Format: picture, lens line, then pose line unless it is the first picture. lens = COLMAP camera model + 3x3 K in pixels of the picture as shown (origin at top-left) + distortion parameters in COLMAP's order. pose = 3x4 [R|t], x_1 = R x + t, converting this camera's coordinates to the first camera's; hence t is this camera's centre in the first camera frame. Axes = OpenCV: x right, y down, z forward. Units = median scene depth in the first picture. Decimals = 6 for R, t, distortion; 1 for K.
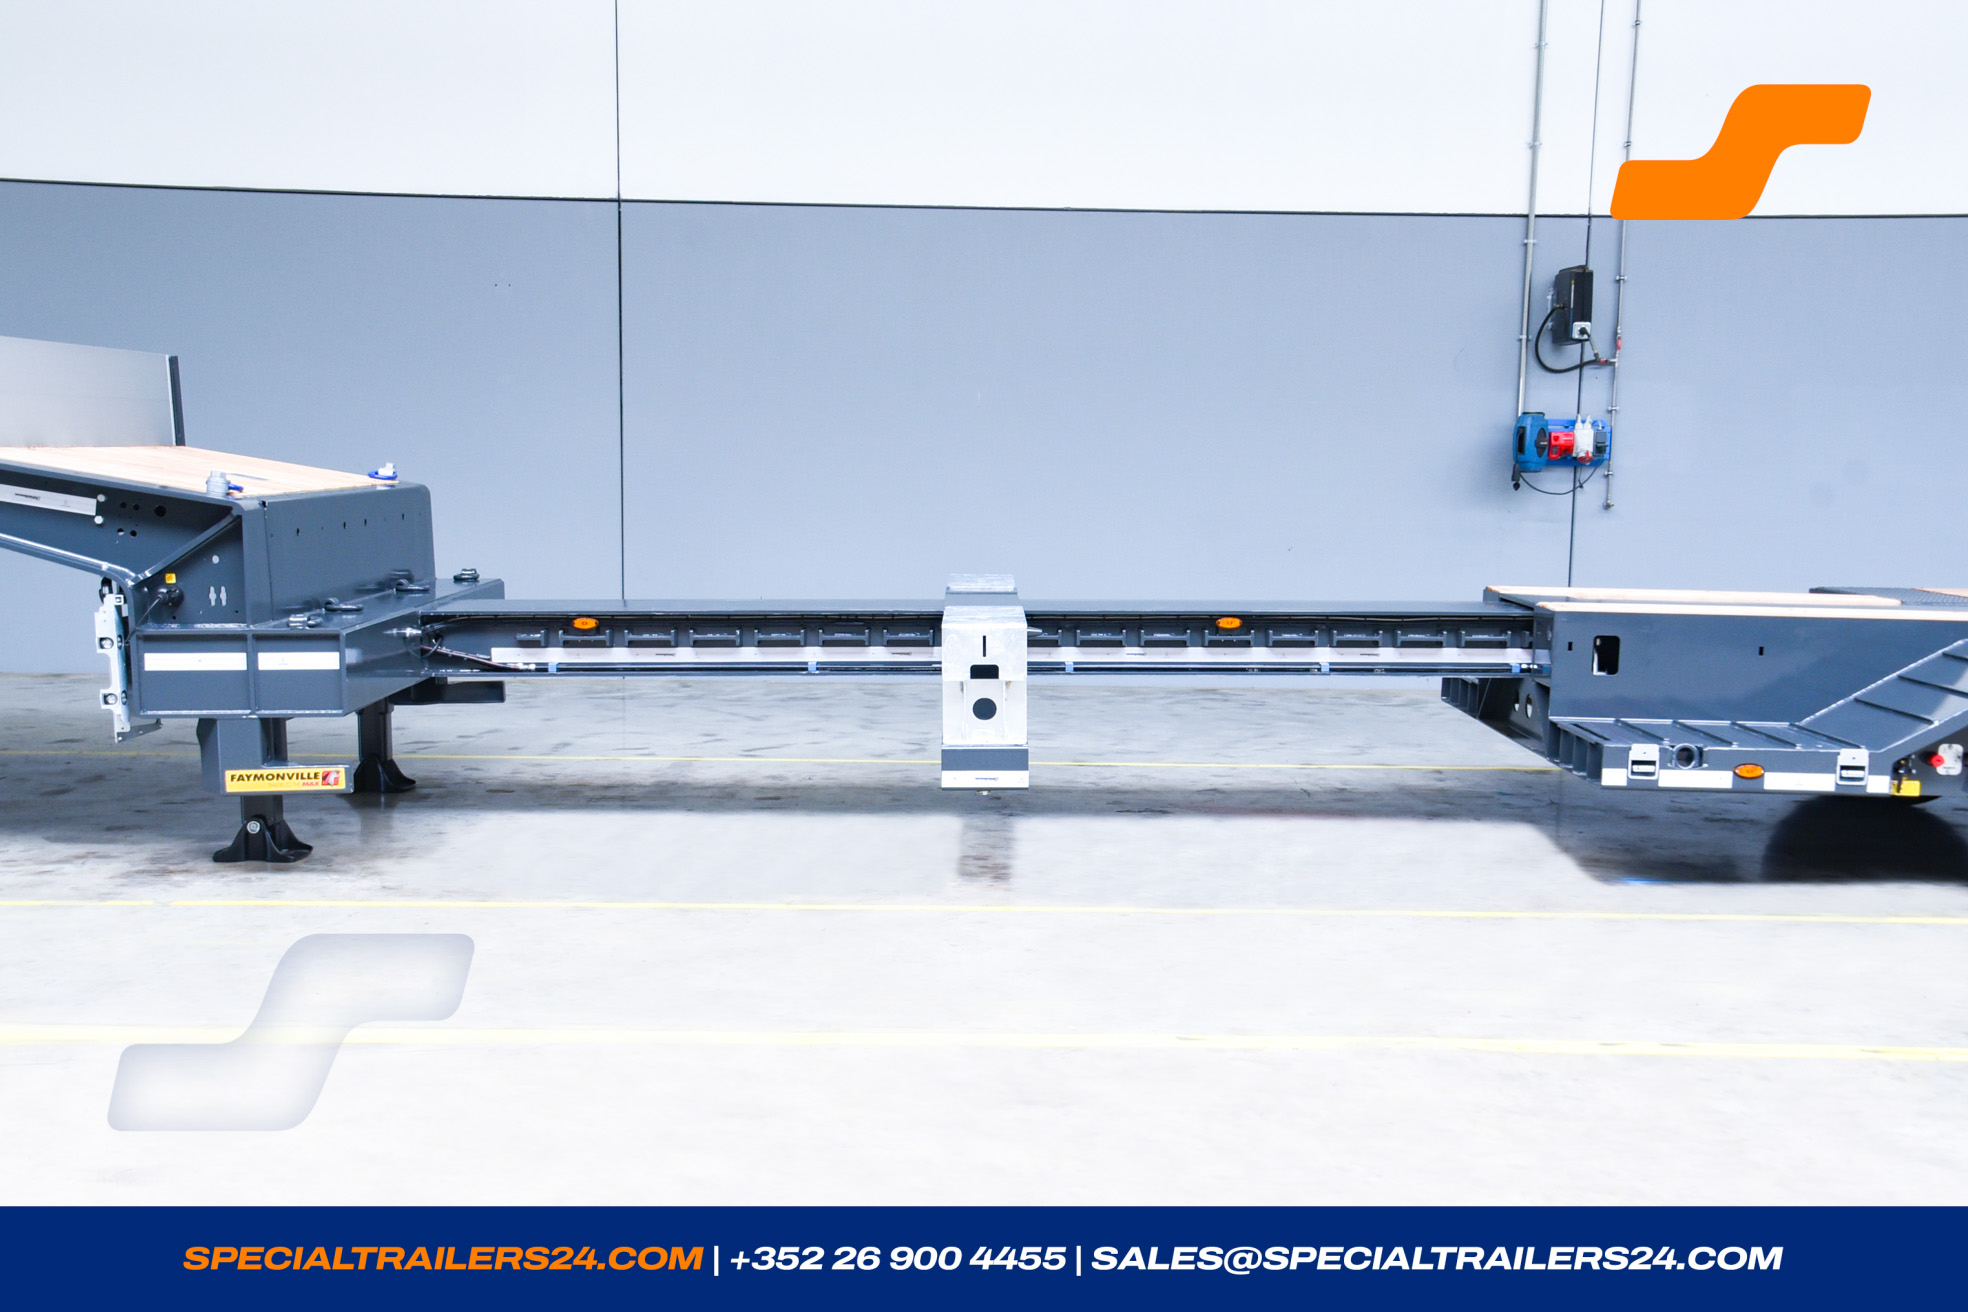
lens RADIAL K [[2208.9, 0, 992.8], [0, 2208.9, 703.7], [0, 0, 1]] dist [0.089506, 0.024649]
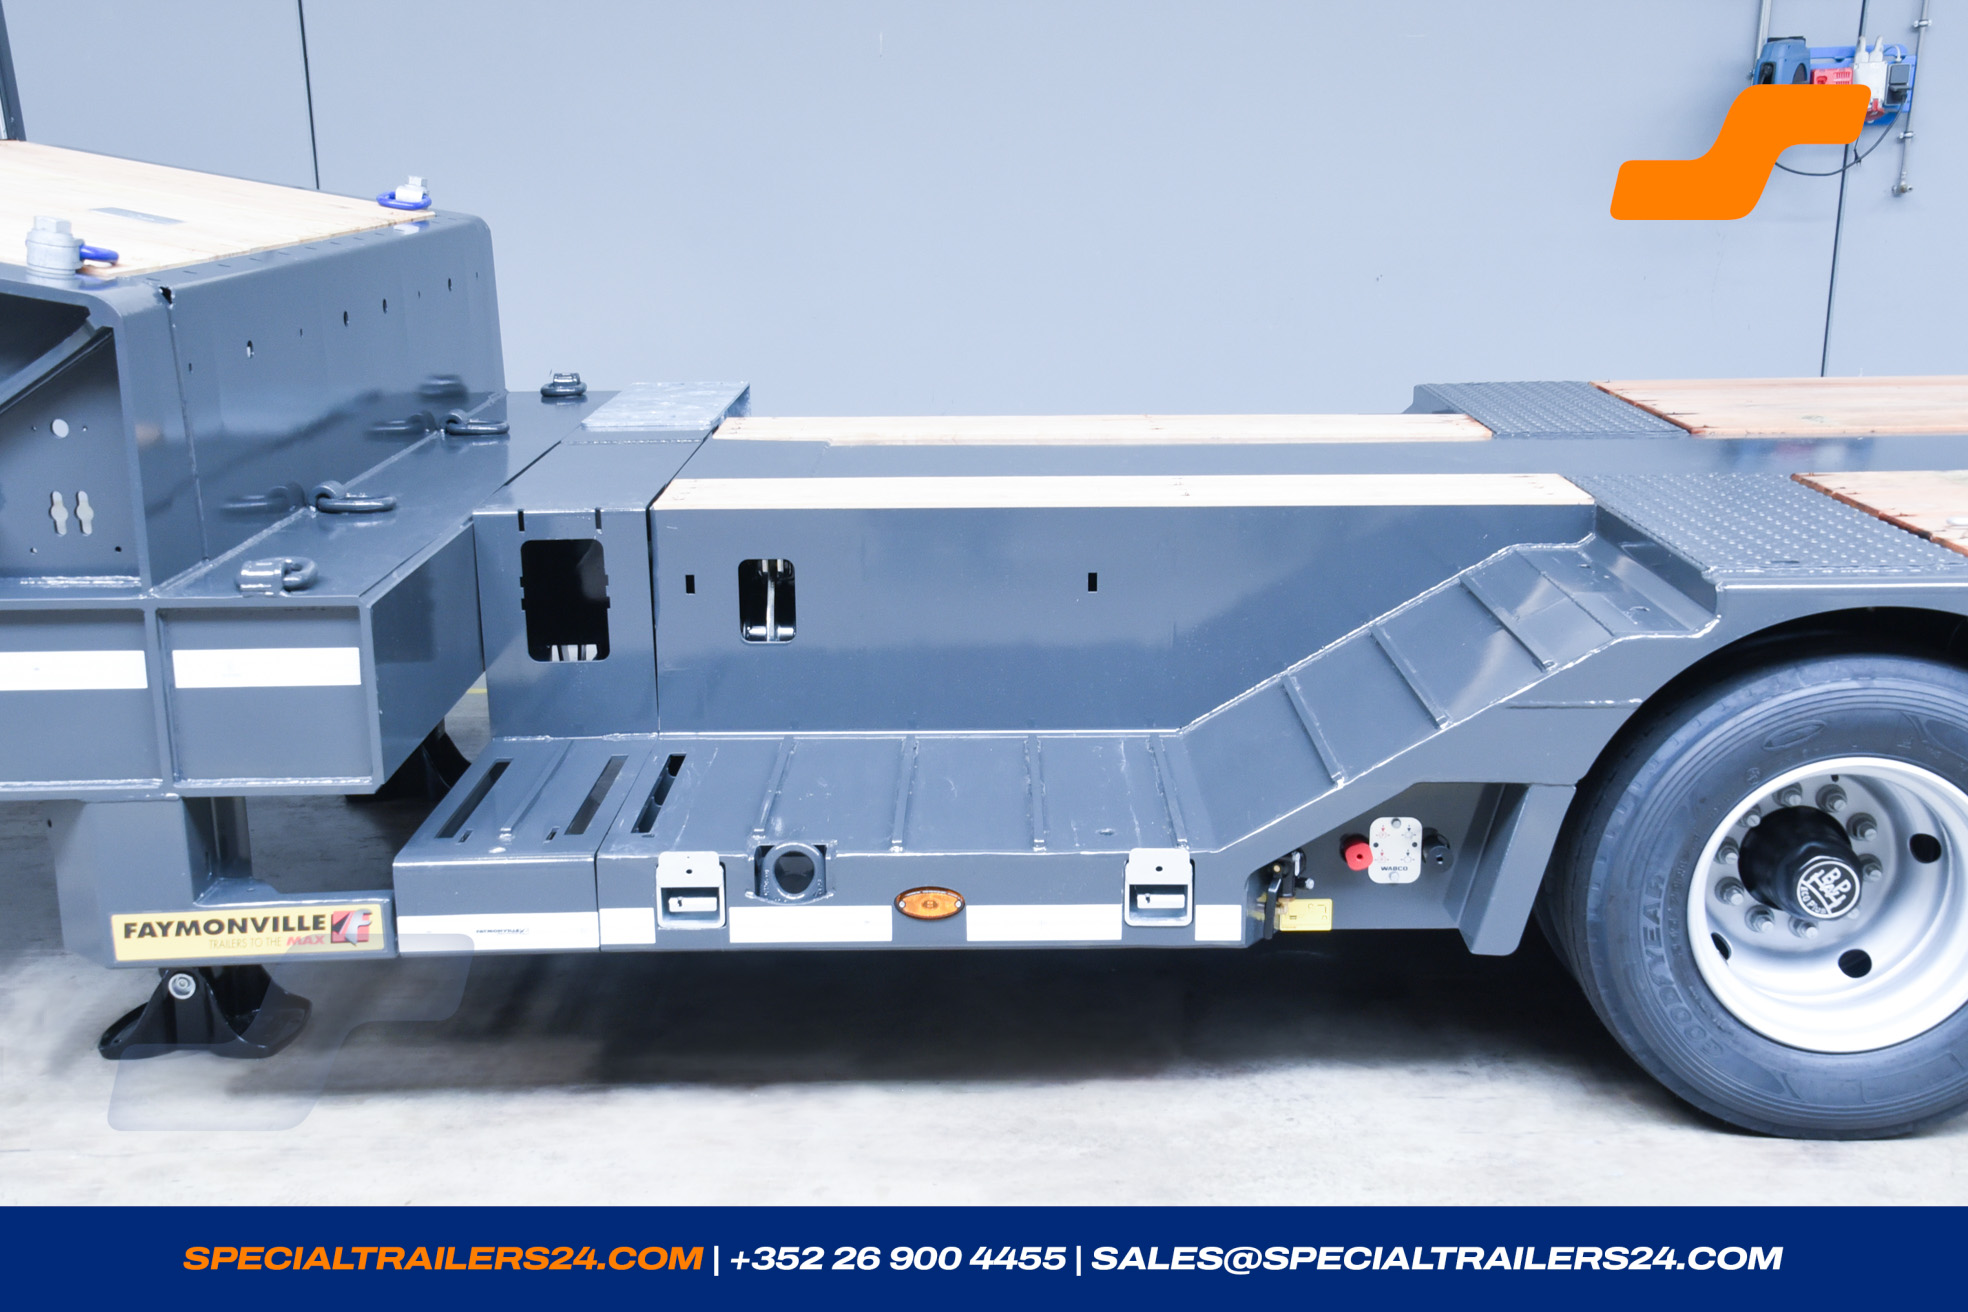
lens RADIAL K [[2207.4, 0, 884.6], [0, 2207.4, 659.7], [0, 0, 1]] dist [0.075610, 0.483935]
pose [[0.999314, -0.009151, -0.035894, -0.161408], [0.013535, 0.992207, 0.123866, -0.066713], [0.034481, -0.124267, 0.991650, 0.527801]]
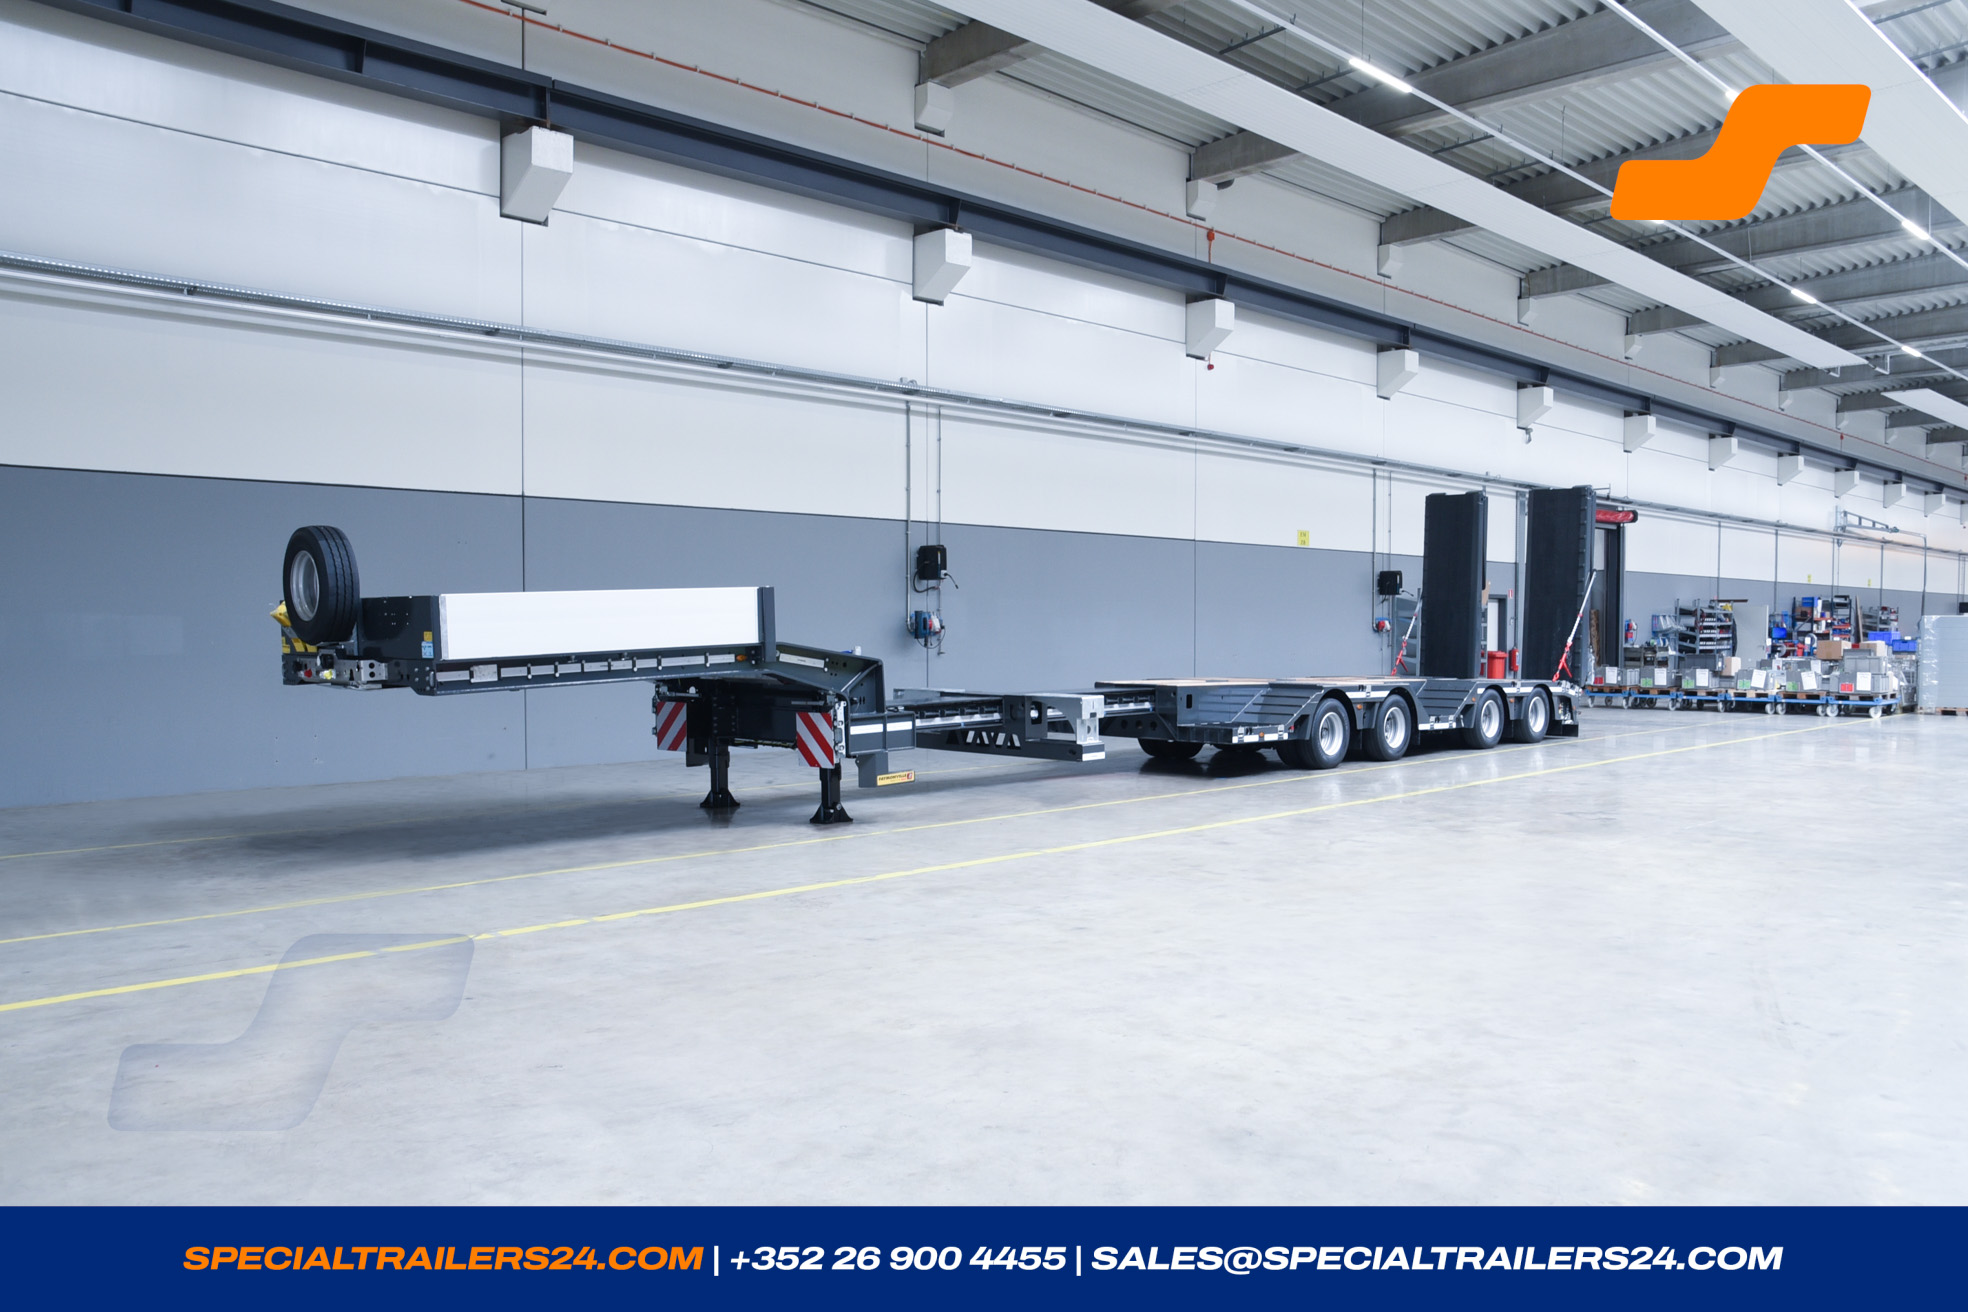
lens RADIAL K [[1680.9, 0, 984.0], [0, 1680.9, 656.0], [0, 0, 1]] dist [-0.020420, 0.014911]
pose [[0.685491, -0.027430, 0.727564, -1.394898], [0.094832, 0.994141, -0.051868, 0.006588], [-0.721879, 0.104551, 0.684076, -0.244337]]
